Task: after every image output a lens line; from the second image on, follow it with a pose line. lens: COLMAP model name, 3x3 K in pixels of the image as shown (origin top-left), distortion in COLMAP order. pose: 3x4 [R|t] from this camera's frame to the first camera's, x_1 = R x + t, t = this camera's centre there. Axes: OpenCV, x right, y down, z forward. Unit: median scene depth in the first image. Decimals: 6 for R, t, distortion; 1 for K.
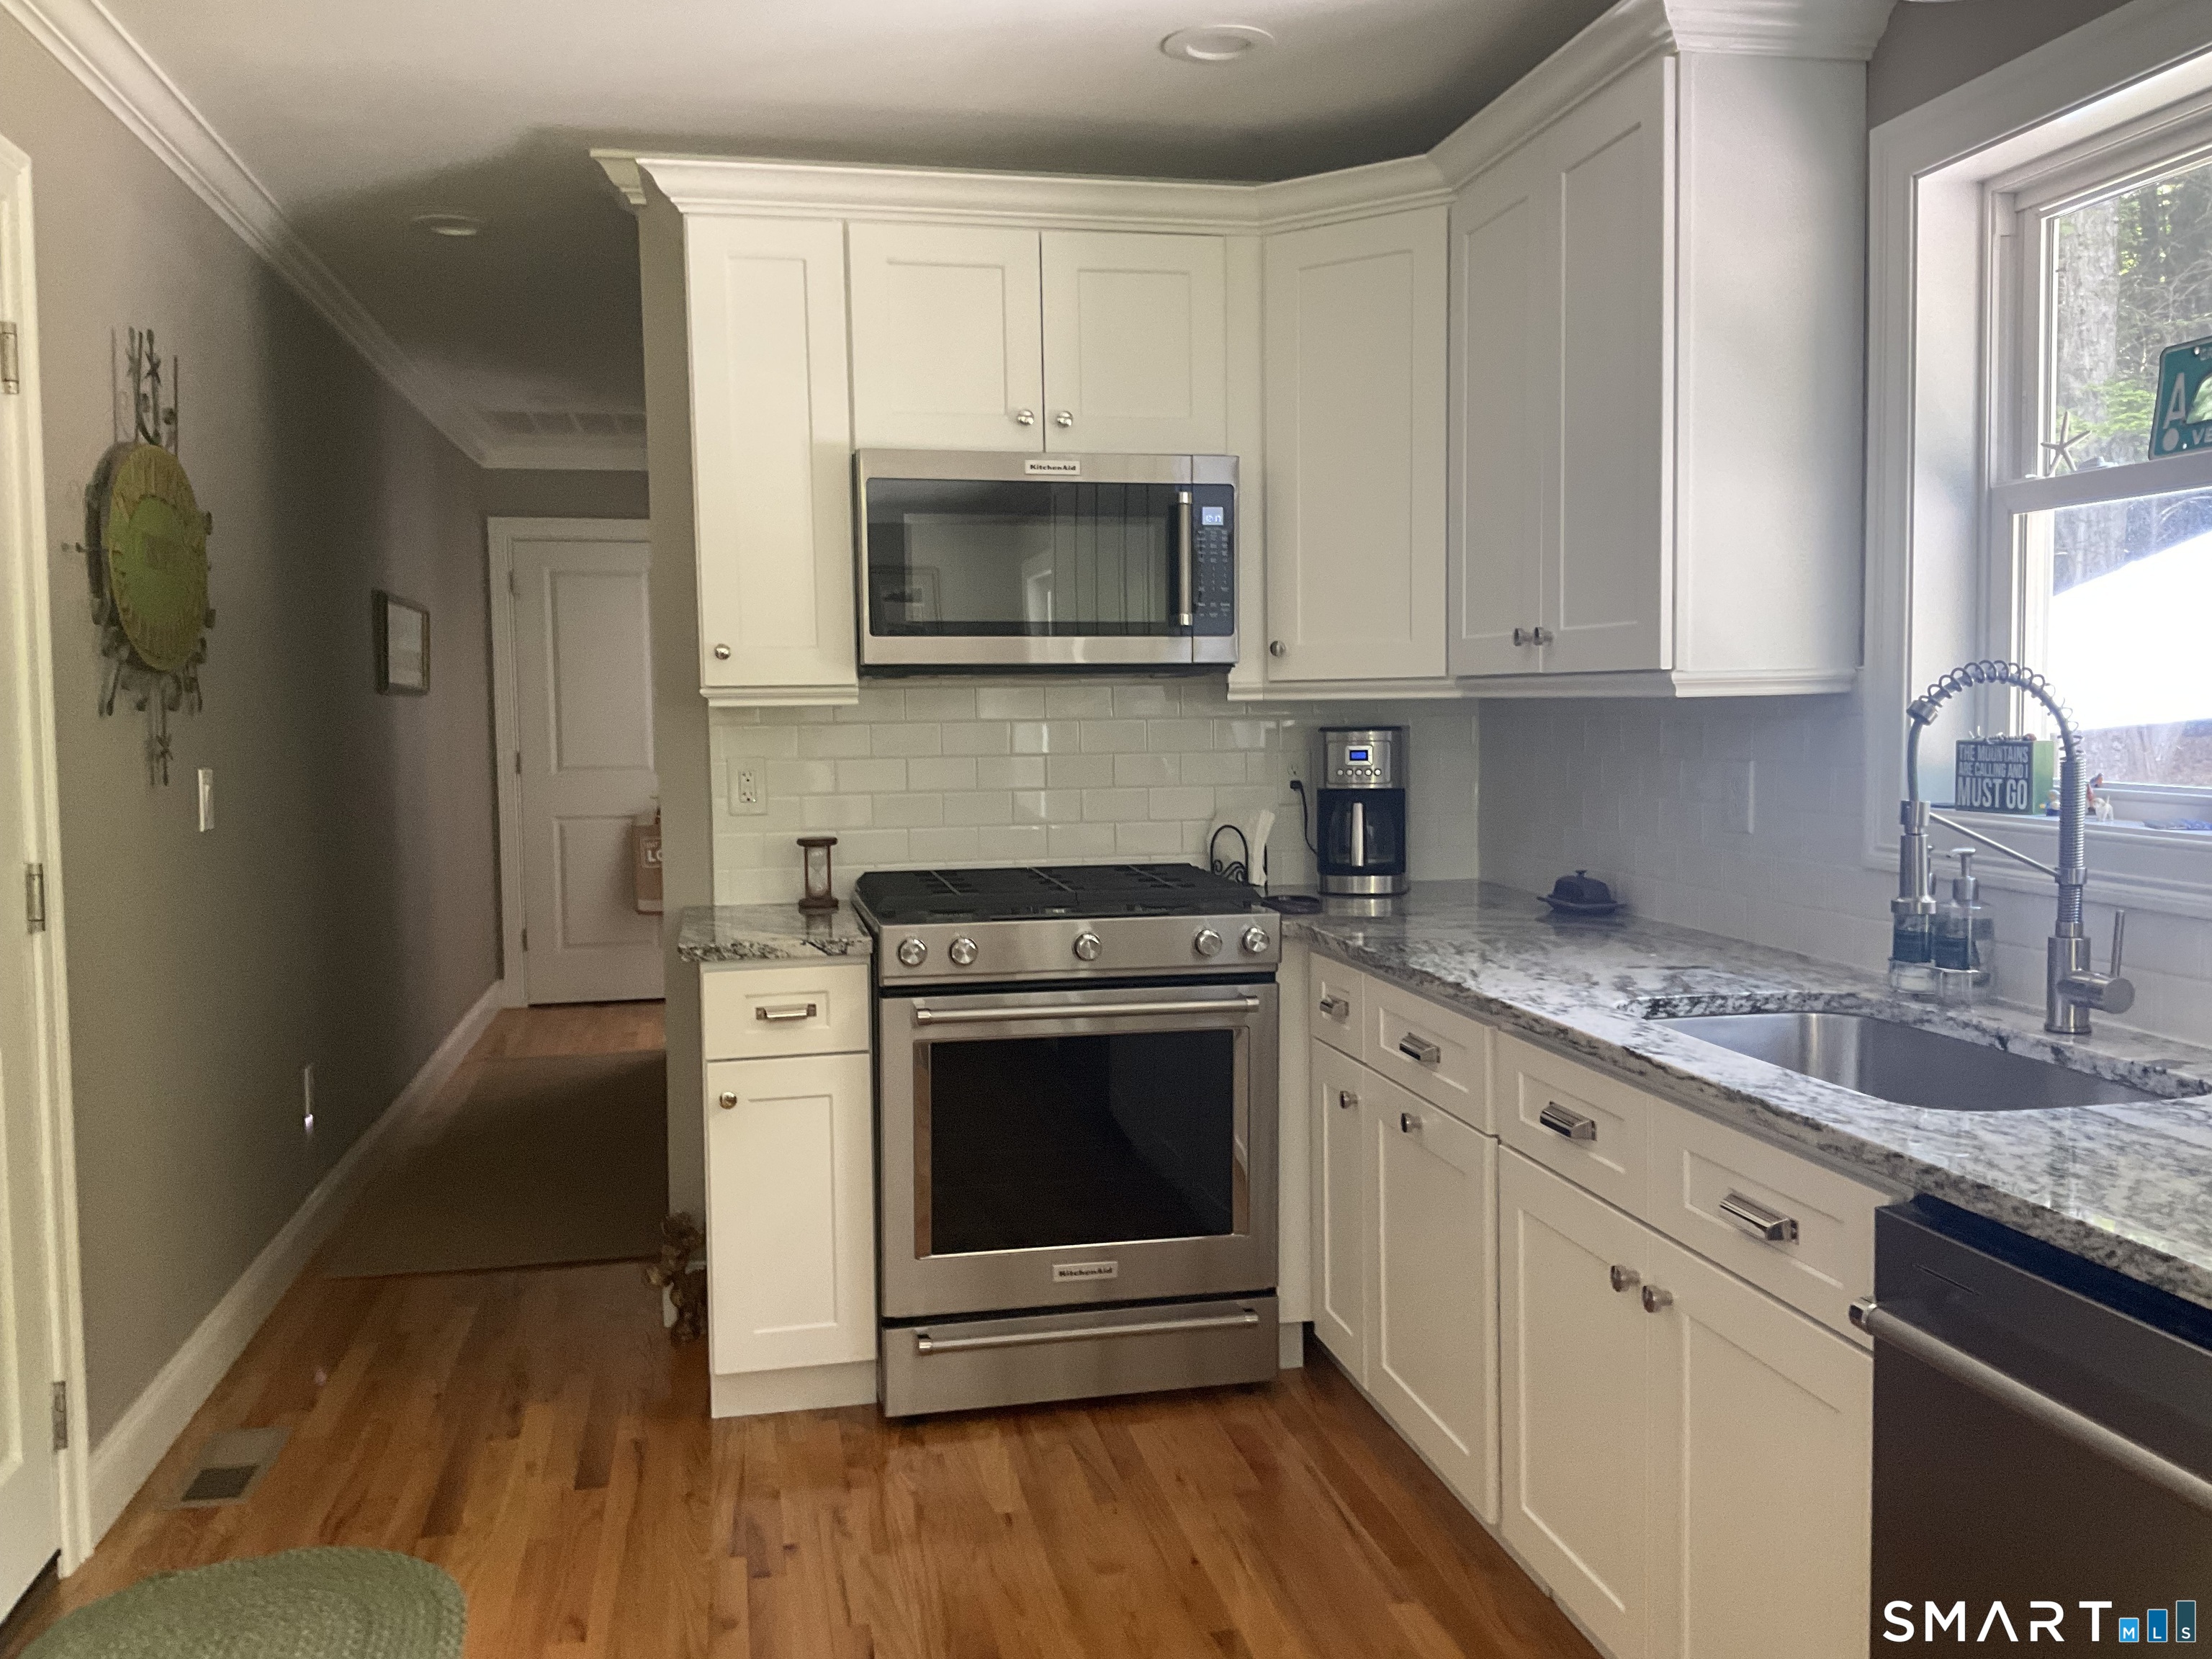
lens RADIAL K [[1836.0, 0, 1113.6], [0, 1836.0, 836.3], [0, 0, 1]] dist [0.084922, -0.174512]
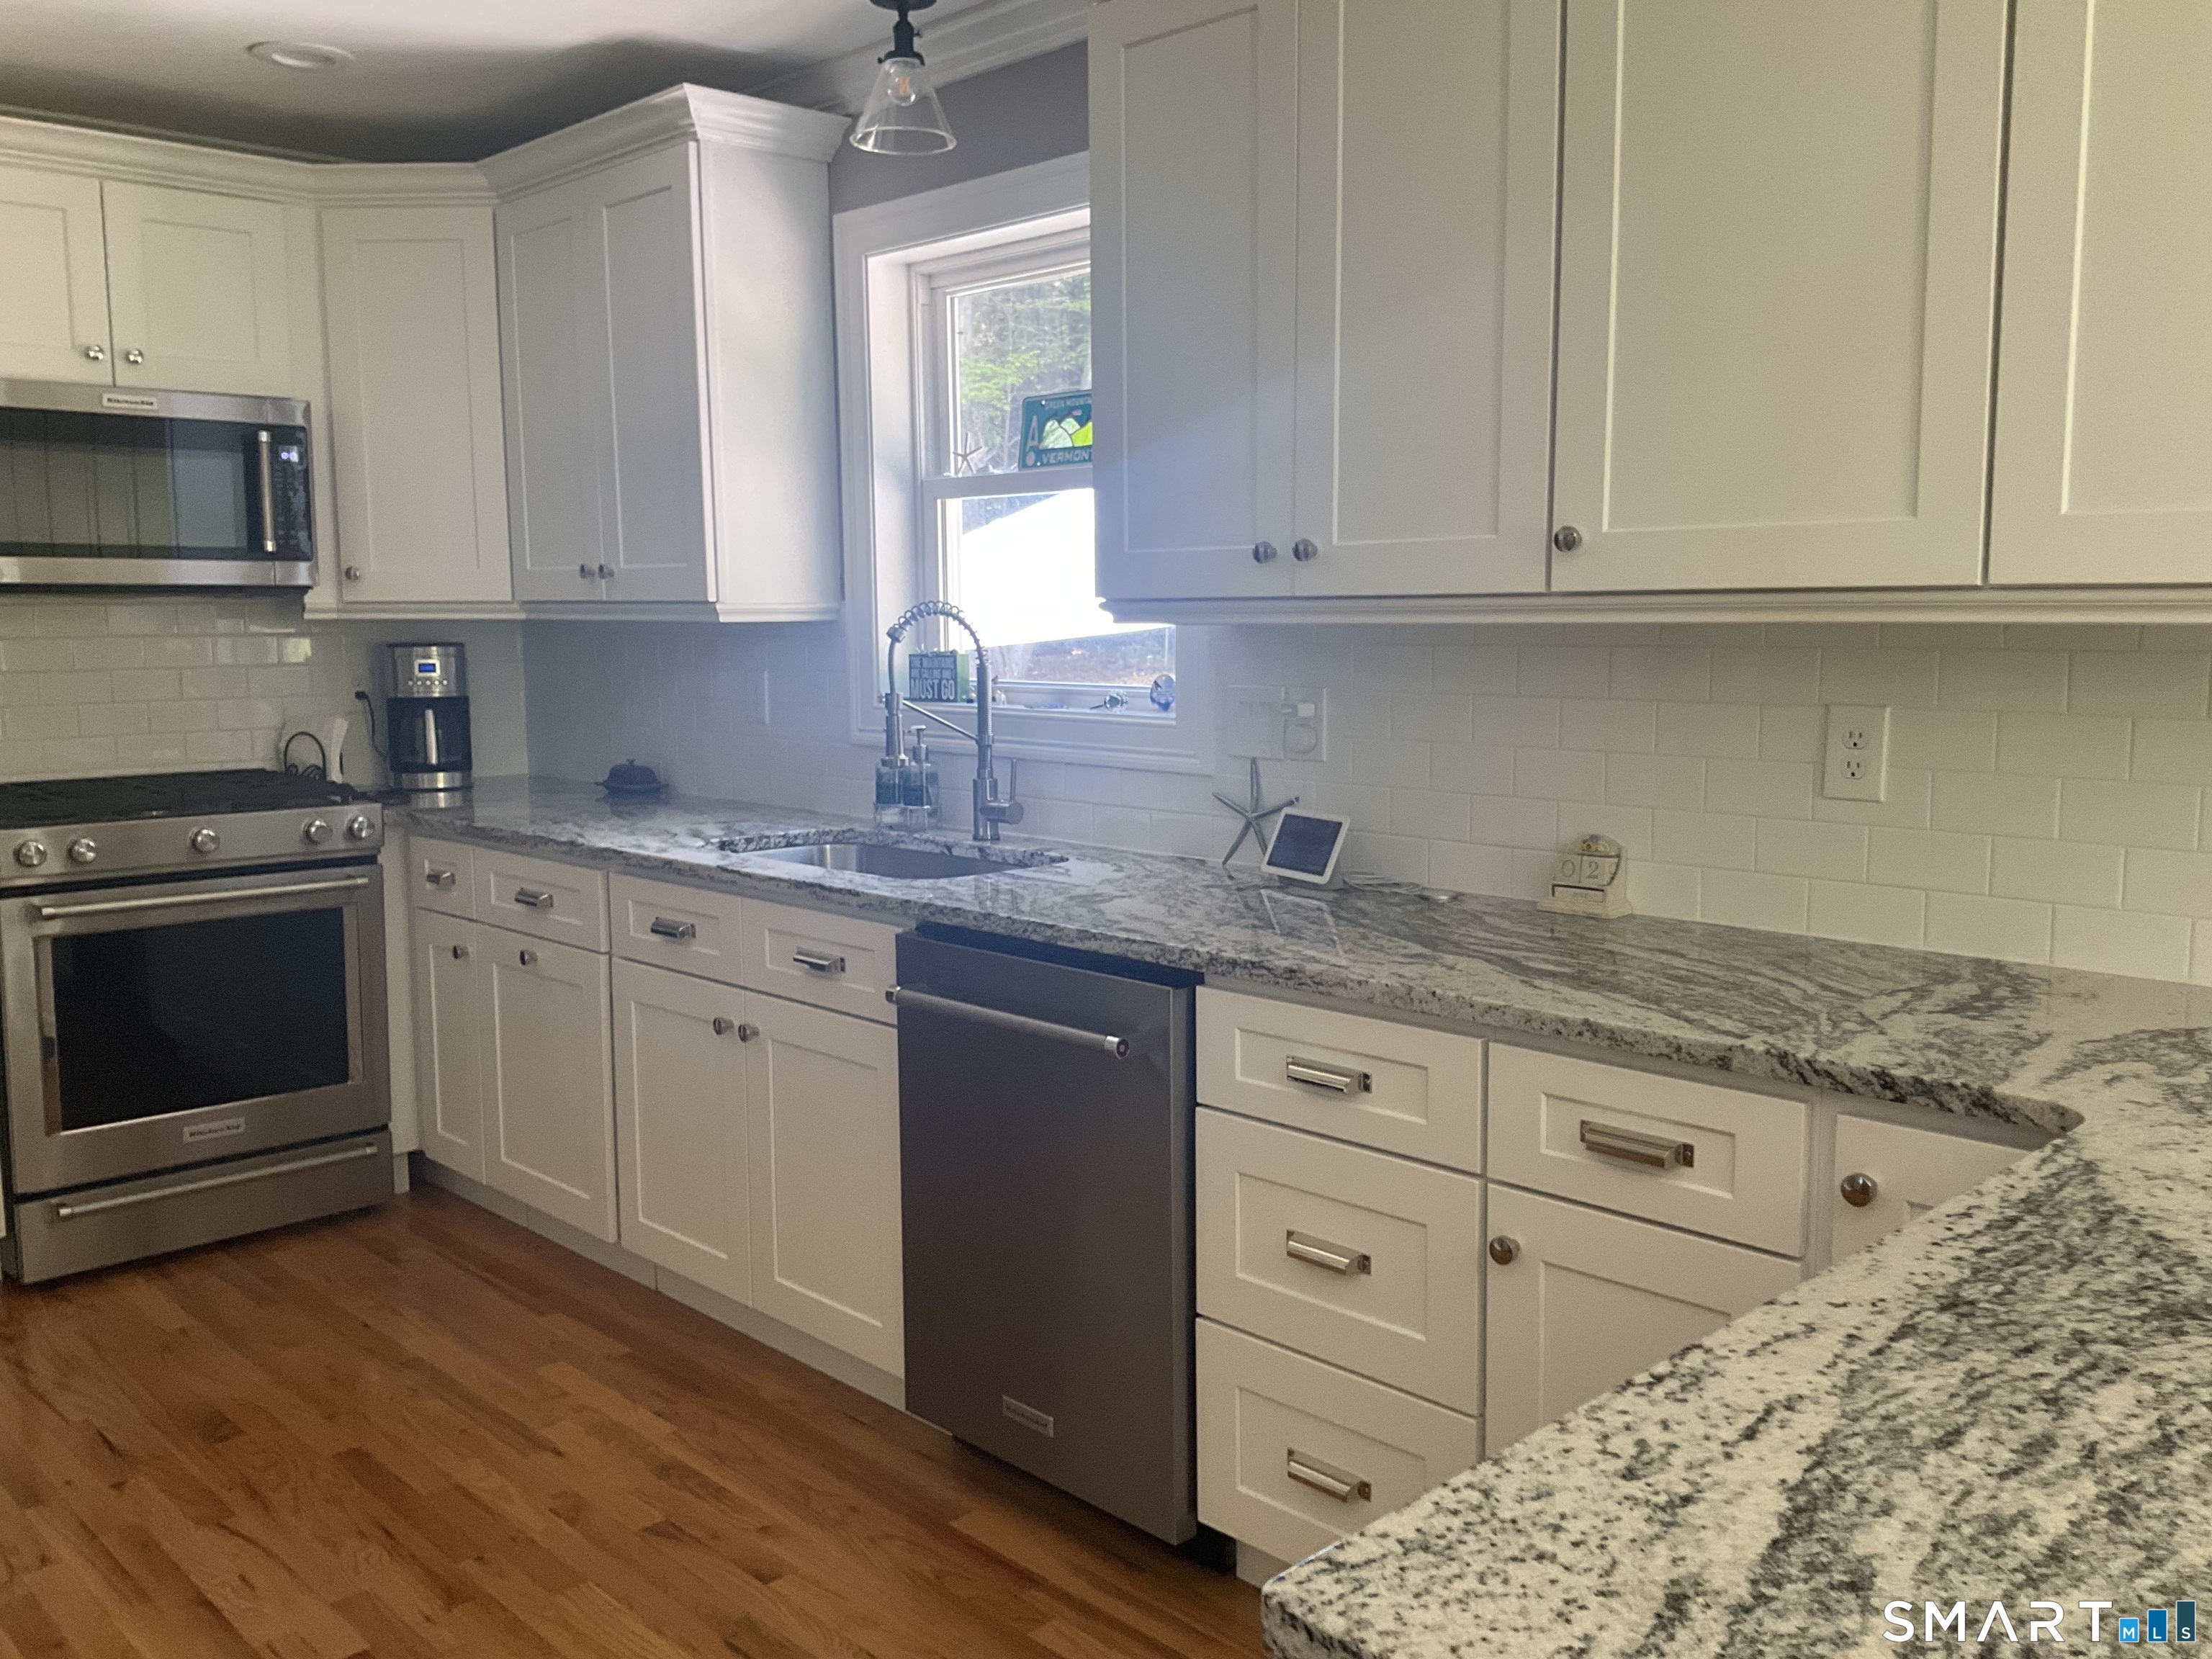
lens RADIAL K [[1836.0, 0, 1113.6], [0, 1836.0, 836.3], [0, 0, 1]] dist [0.084922, -0.174512]
pose [[0.843012, -0.055293, 0.535046, -0.184589], [0.032110, 0.998102, 0.052556, 0.019924], [-0.536936, -0.027125, 0.843187, -0.300907]]
